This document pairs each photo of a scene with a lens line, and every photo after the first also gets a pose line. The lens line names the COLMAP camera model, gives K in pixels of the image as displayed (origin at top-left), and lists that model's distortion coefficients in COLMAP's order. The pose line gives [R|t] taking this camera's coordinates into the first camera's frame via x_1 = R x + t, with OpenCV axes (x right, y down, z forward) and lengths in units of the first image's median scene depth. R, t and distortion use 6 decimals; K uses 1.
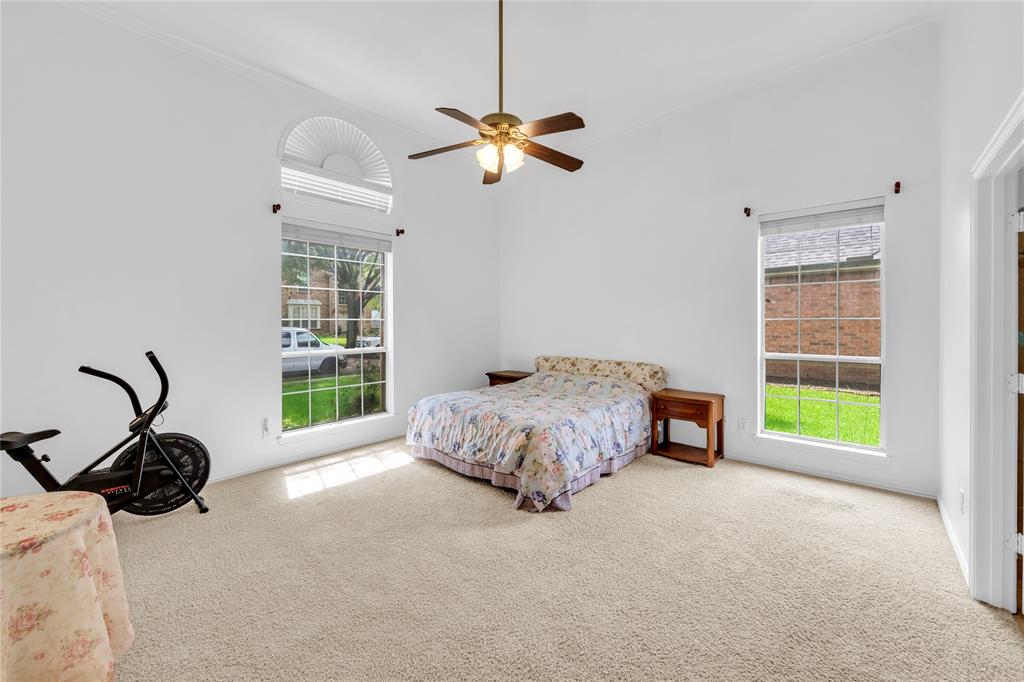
lens RADIAL K [[401.6, 0, 516.6], [0, 401.6, 324.6], [0, 0, 1]] dist [0.000215, -0.000098]
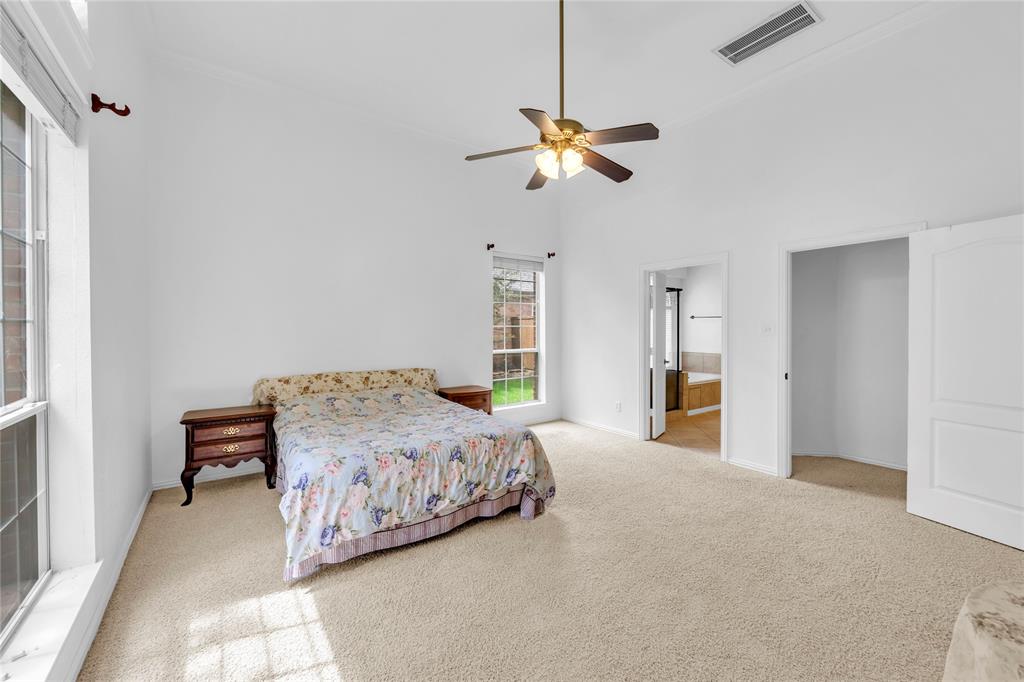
lens RADIAL K [[401.6, 0, 511.2], [0, 401.6, 333.0], [0, 0, 1]] dist [0.000215, -0.000098]
pose [[0.219843, -0.010438, 0.975480, -0.780684], [0.007247, 0.999933, 0.009066, -0.001505], [-0.975508, 0.005076, 0.219903, 0.677979]]
